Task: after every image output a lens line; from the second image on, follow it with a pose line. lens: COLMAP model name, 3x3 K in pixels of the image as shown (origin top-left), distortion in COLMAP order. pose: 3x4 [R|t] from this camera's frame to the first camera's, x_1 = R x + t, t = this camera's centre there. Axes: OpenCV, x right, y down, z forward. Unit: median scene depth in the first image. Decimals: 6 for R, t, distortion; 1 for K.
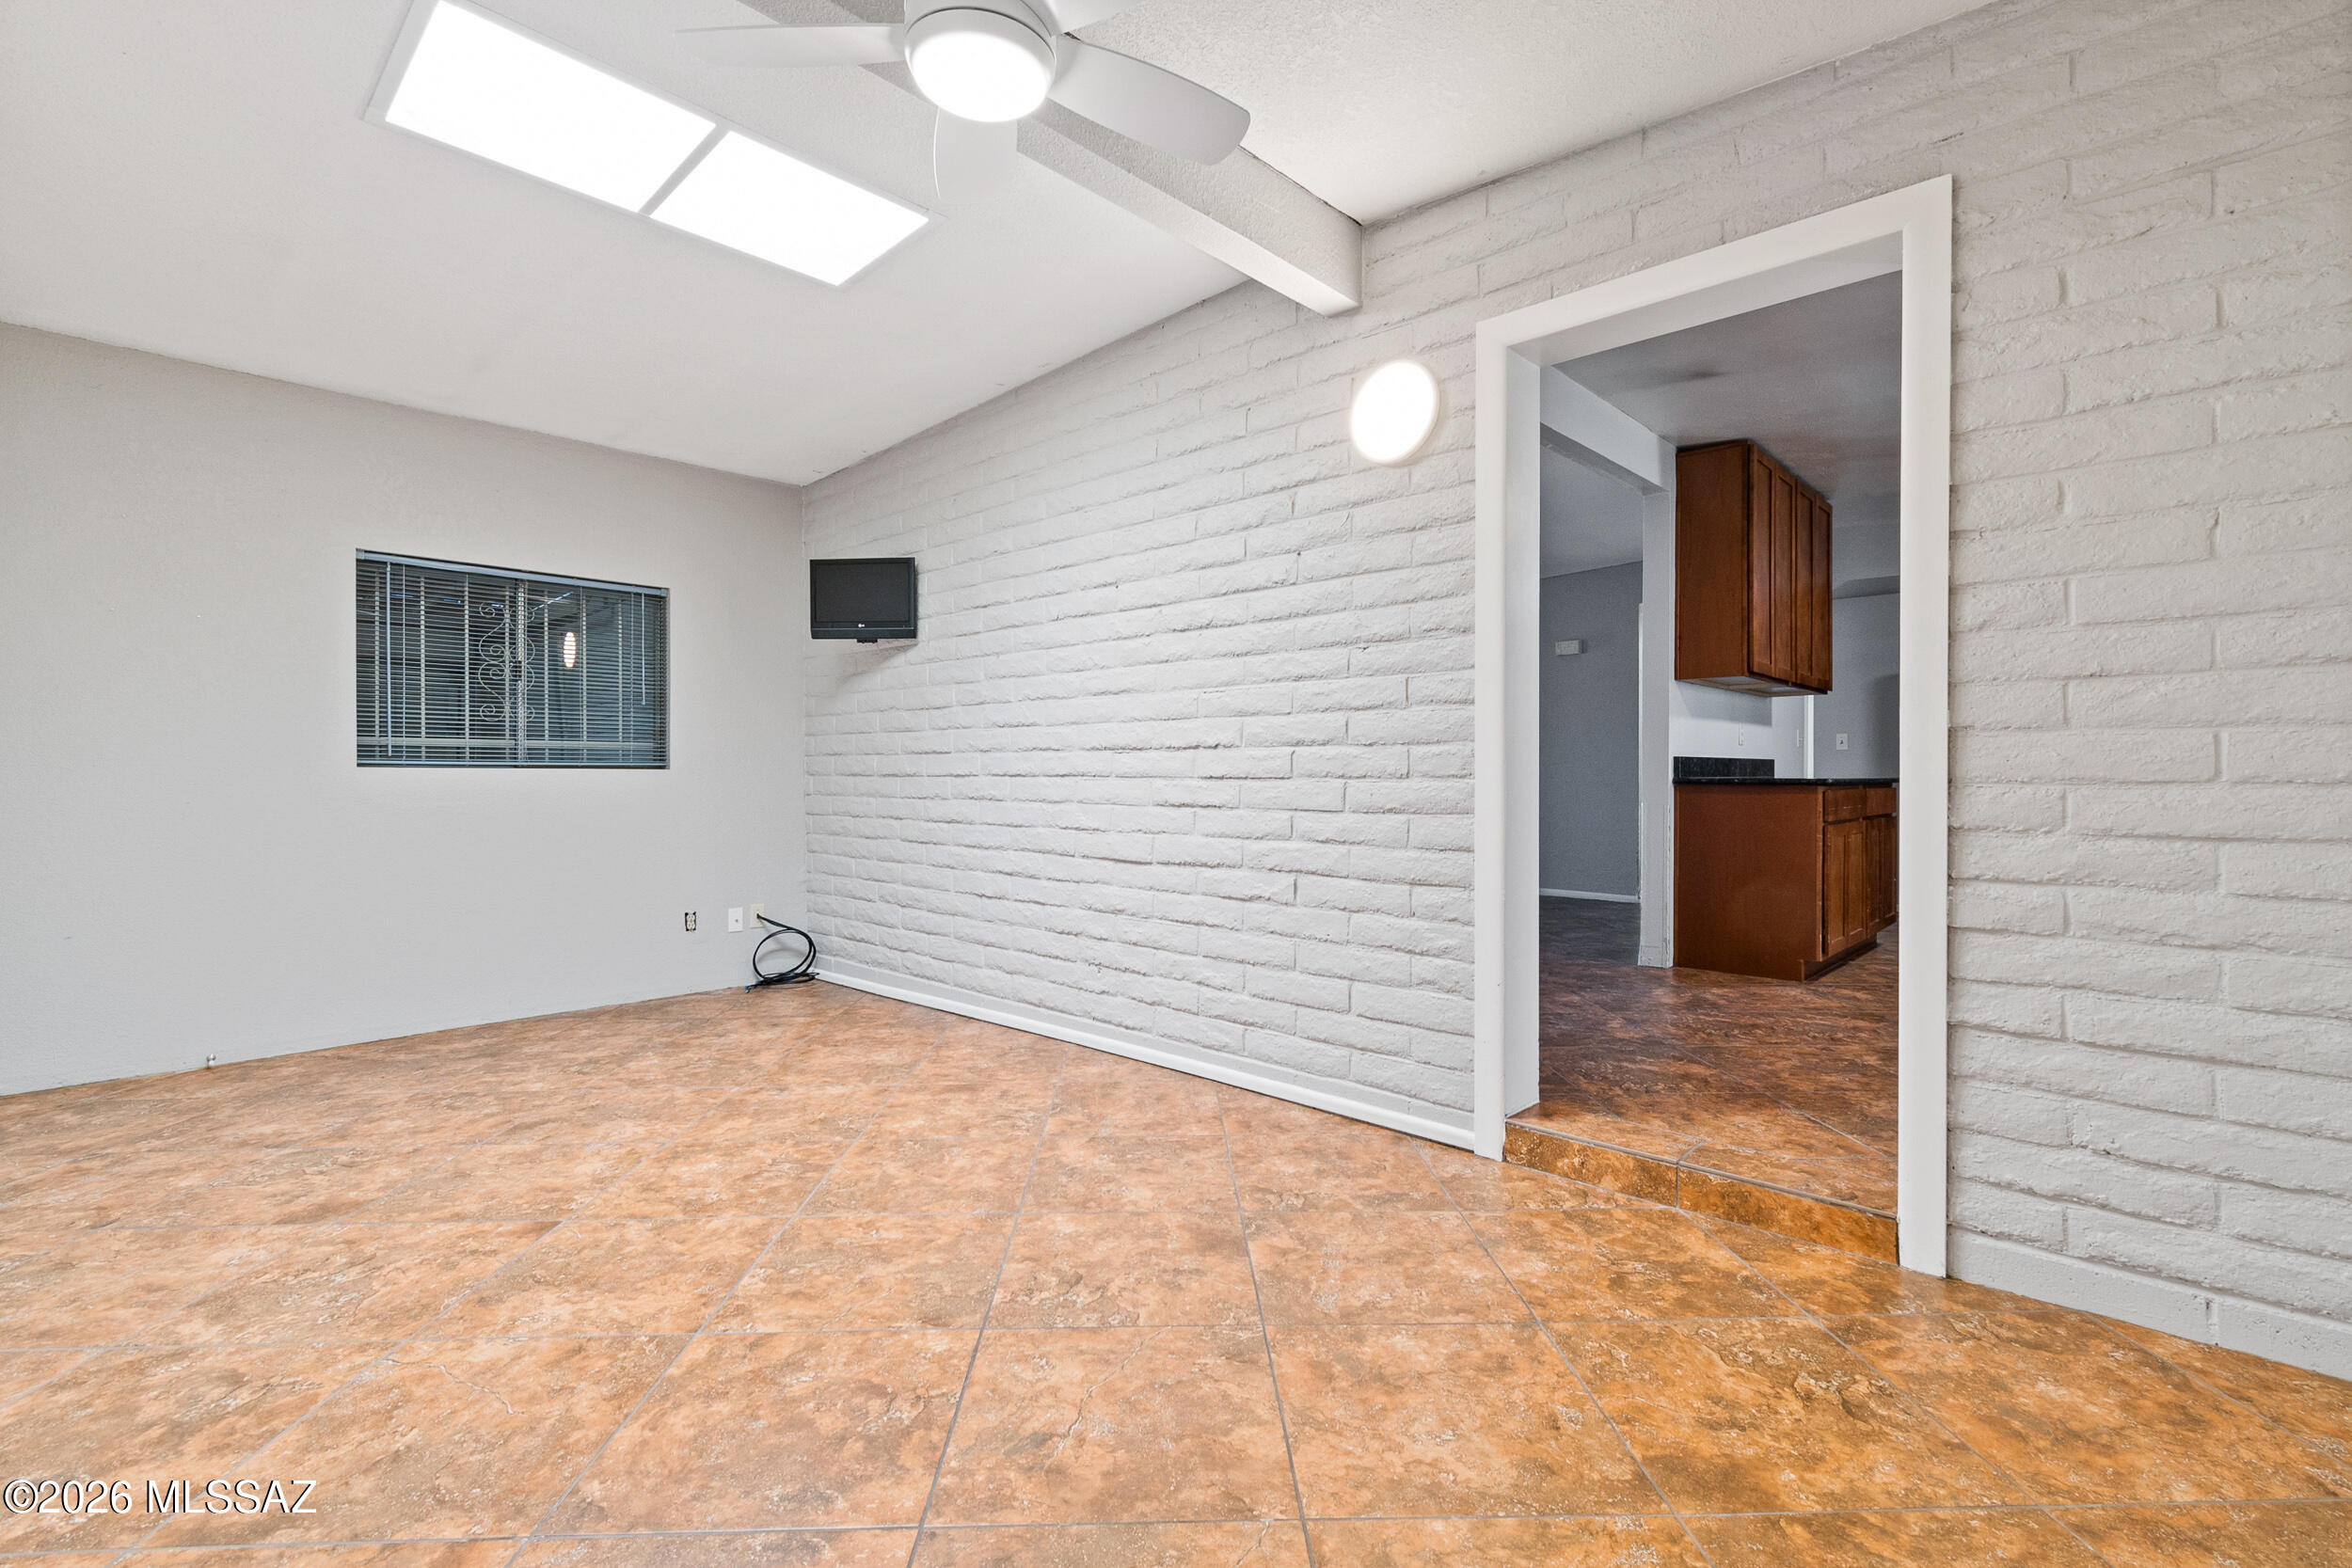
lens RADIAL K [[1062.2, 0, 1158.0], [0, 1062.2, 775.4], [0, 0, 1]] dist [0.006892, -0.001799]
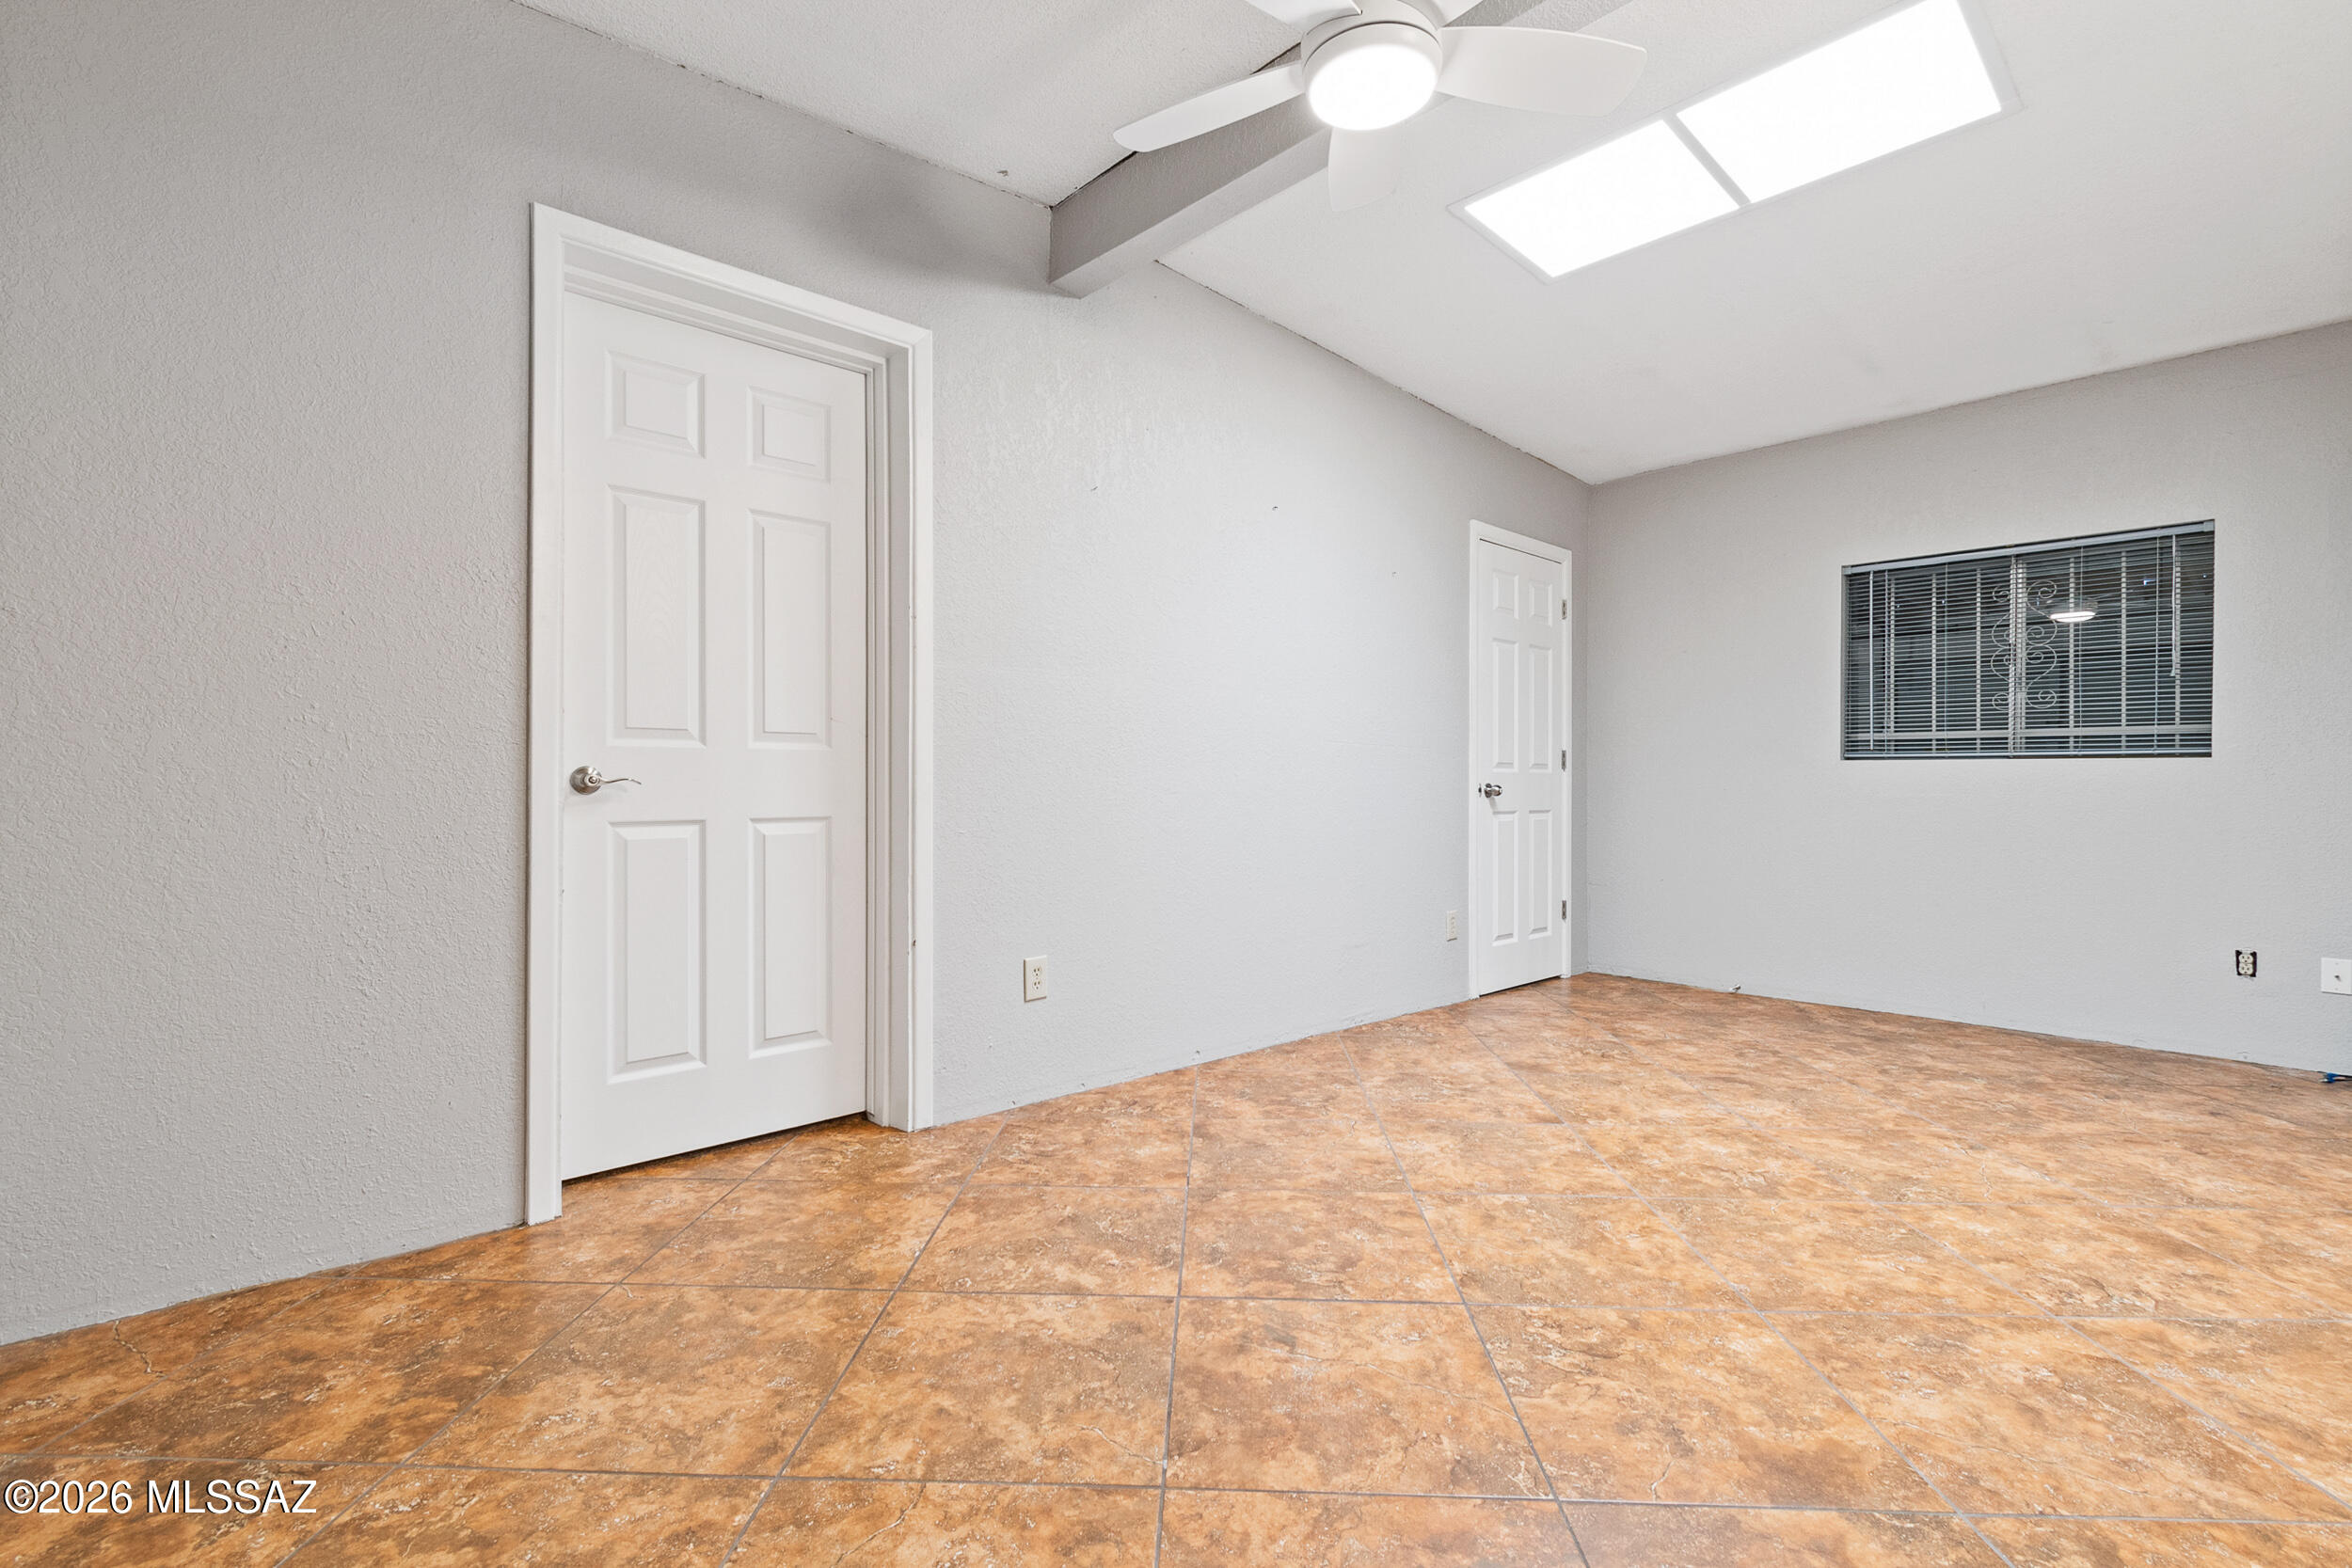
lens RADIAL K [[1062.2, 0, 1220.6], [0, 1062.2, 781.4], [0, 0, 1]] dist [0.006892, -0.001799]
pose [[-0.034314, -0.001925, -0.999409, 0.563234], [-0.005518, 0.999983, -0.001737, 0.028364], [0.999396, 0.005455, -0.034325, 0.550946]]
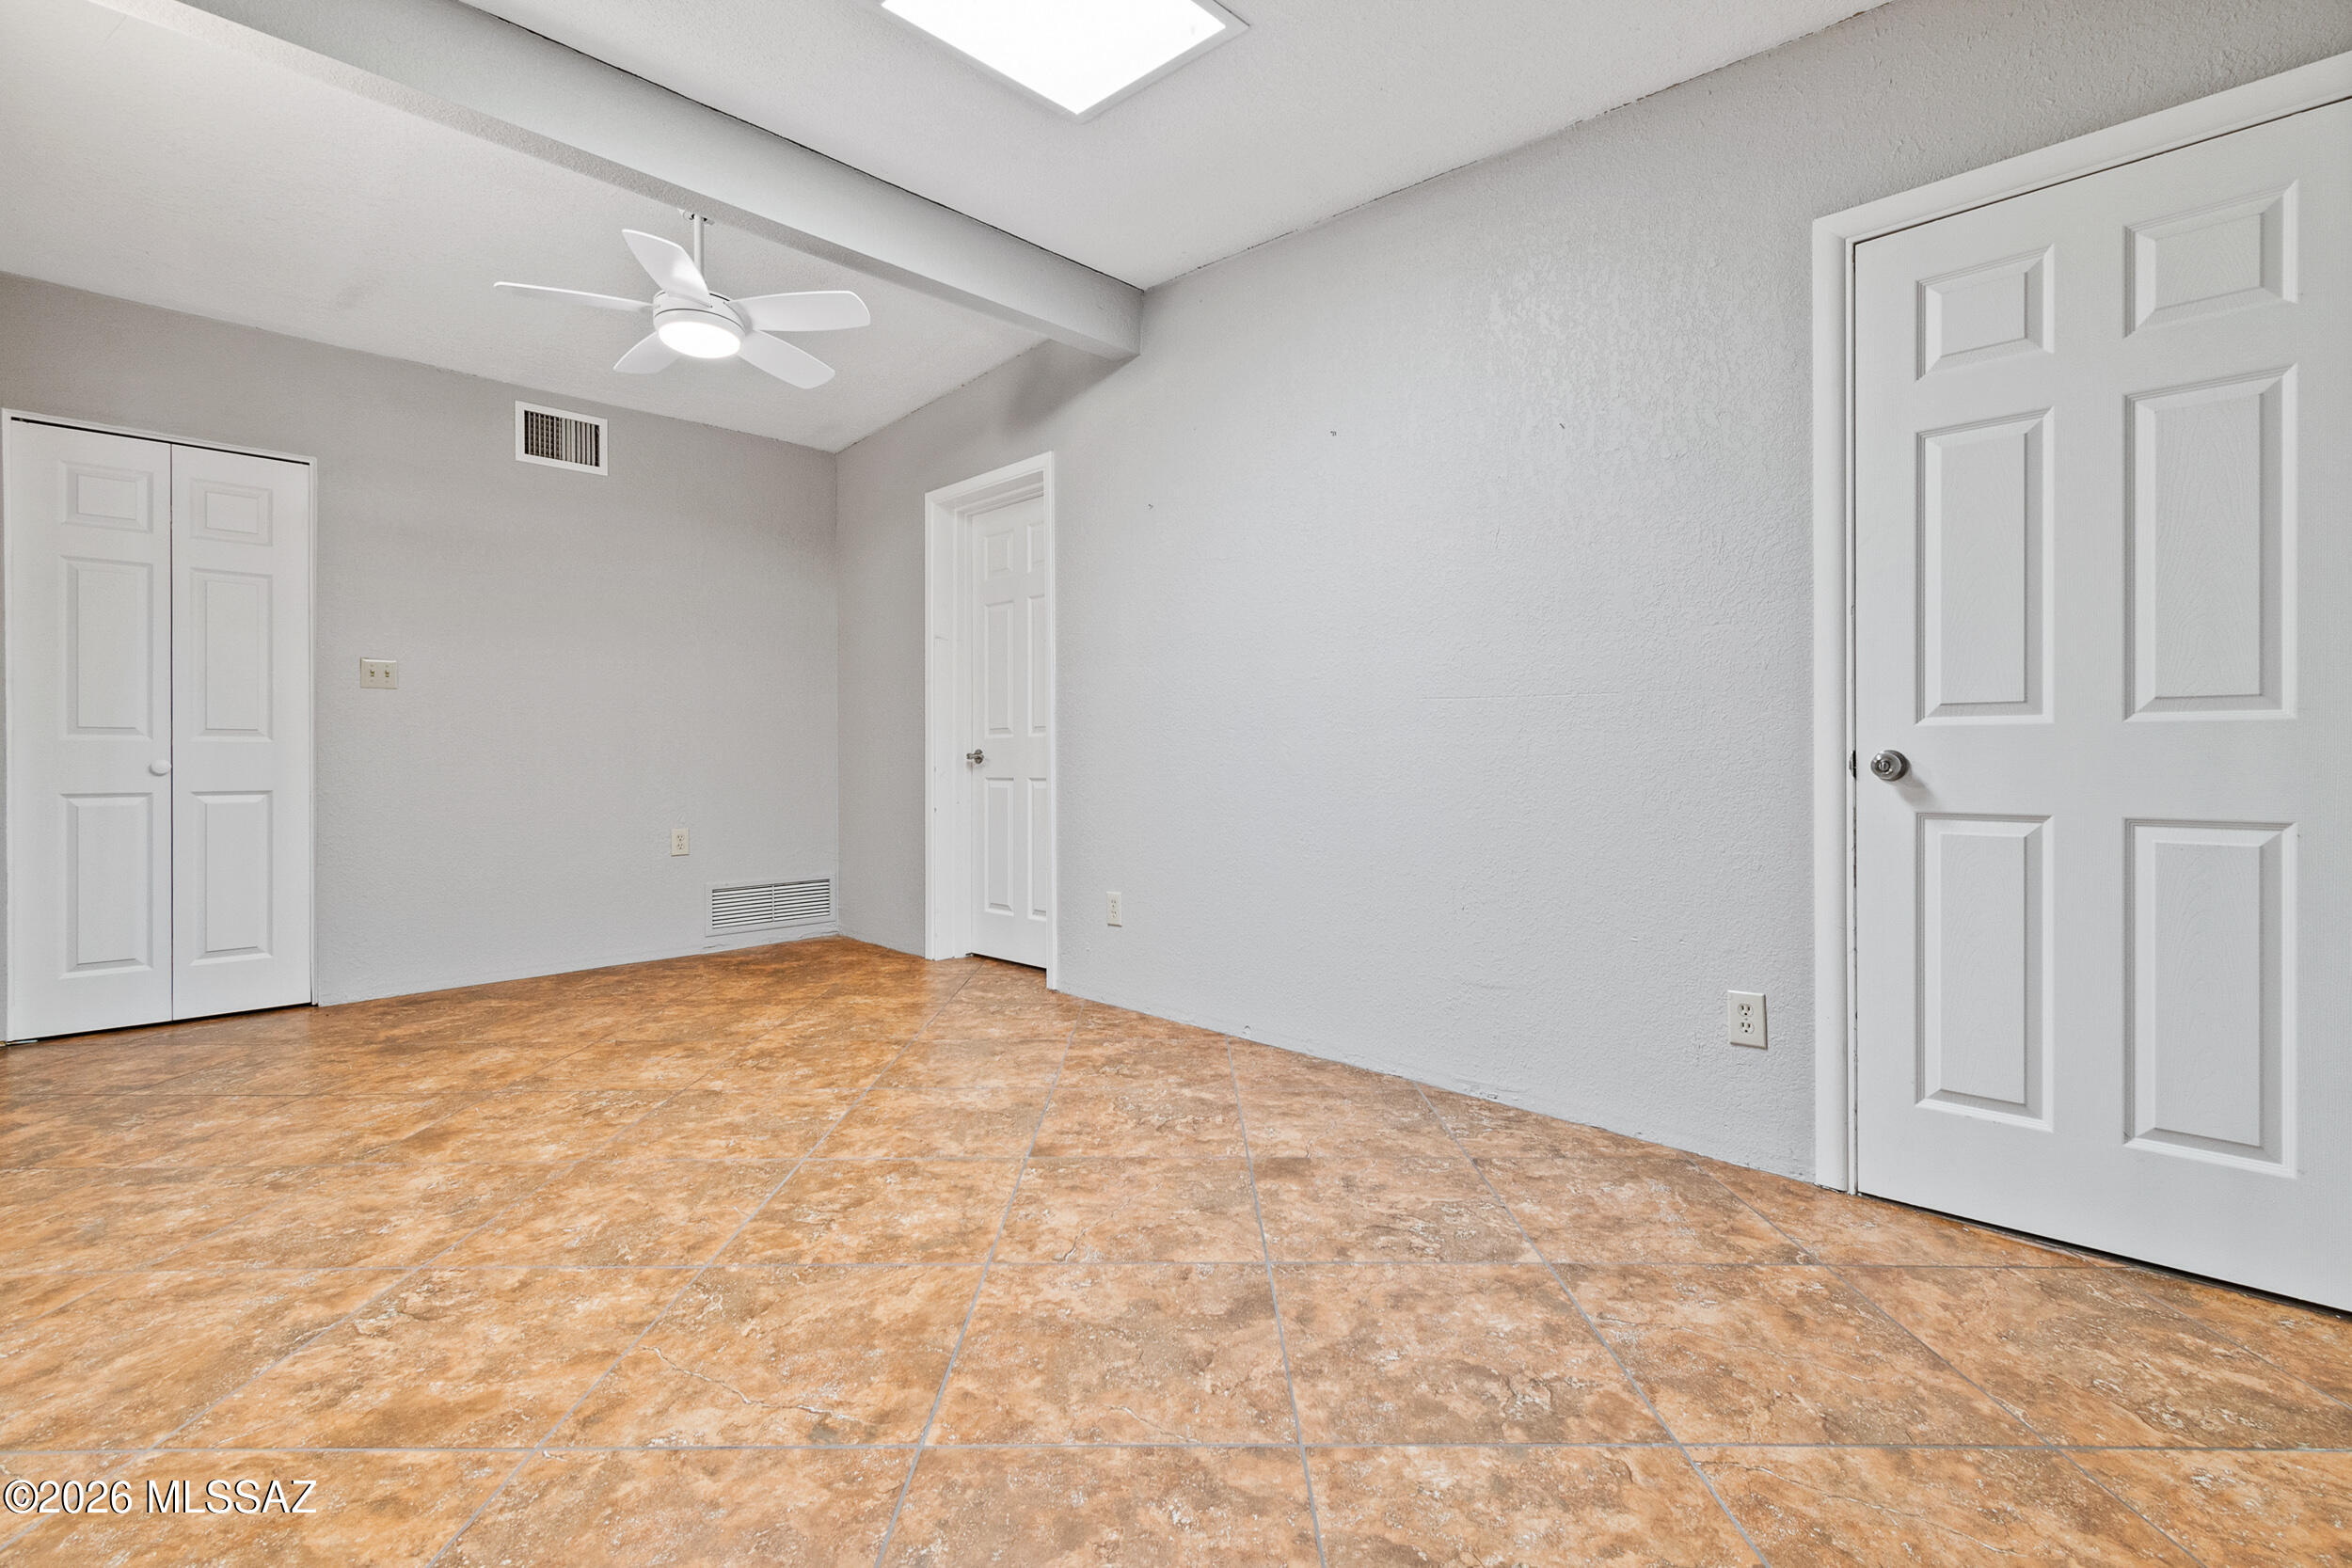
lens RADIAL K [[1062.2, 0, 1141.1], [0, 1062.2, 746.4], [0, 0, 1]] dist [0.006892, -0.001799]
pose [[-0.999400, 0.002802, 0.034535, -0.596070], [0.002455, 0.999946, -0.010096, 0.031423], [-0.034562, -0.010005, -0.999352, 1.710638]]
